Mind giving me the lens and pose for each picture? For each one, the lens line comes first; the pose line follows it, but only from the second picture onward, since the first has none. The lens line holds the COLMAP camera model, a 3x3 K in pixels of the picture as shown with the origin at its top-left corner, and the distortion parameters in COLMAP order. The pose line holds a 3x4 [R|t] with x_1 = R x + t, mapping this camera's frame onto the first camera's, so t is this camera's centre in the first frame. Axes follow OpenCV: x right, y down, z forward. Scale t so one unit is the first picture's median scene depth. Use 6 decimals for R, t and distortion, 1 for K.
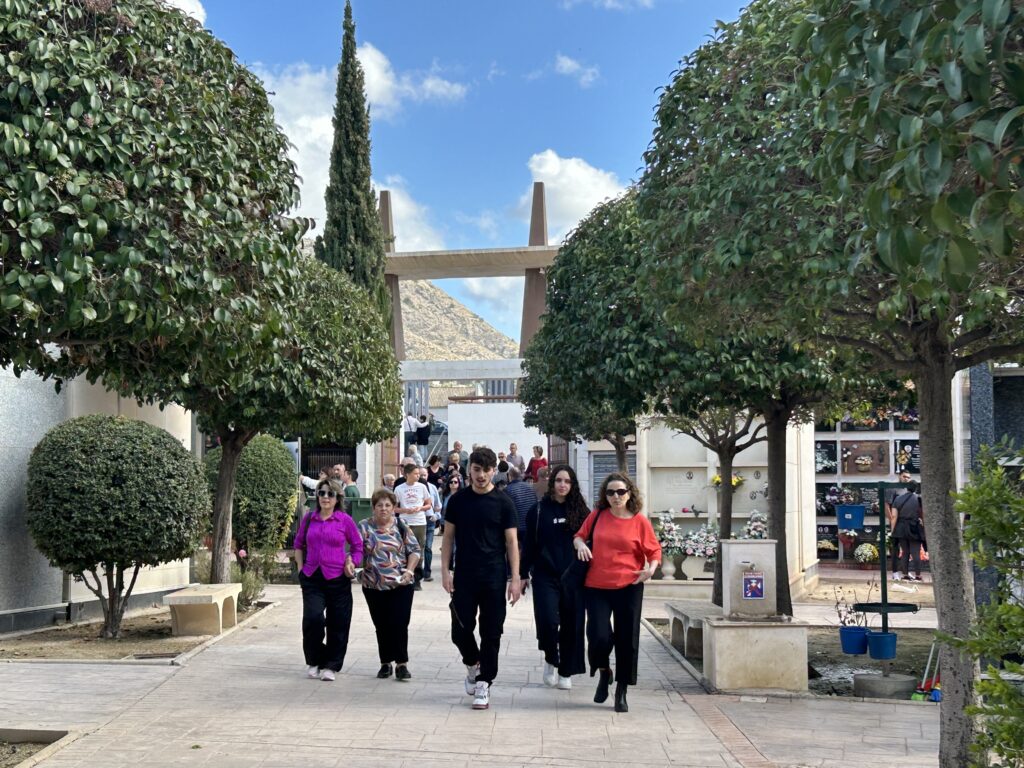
lens RADIAL K [[1696.0, 0, 512.0], [0, 1696.0, 384.0], [0, 0, 1]] dist [0.015805, 0.029986]
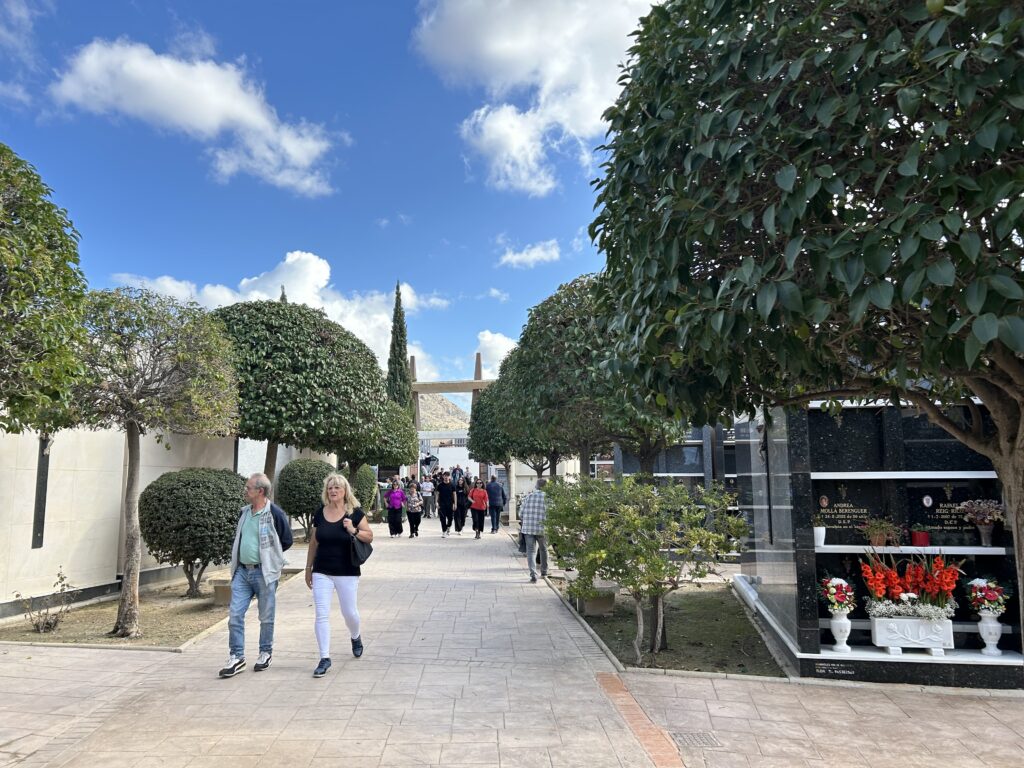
lens RADIAL K [[769.9, 0, 512.0], [0, 769.9, 384.0], [0, 0, 1]] dist [0.101217, -0.000116]
pose [[0.998497, 0.004774, 0.054591, 0.014691], [-0.001125, 0.997775, -0.066666, -0.015889], [-0.054788, 0.066504, 0.996281, -0.228623]]
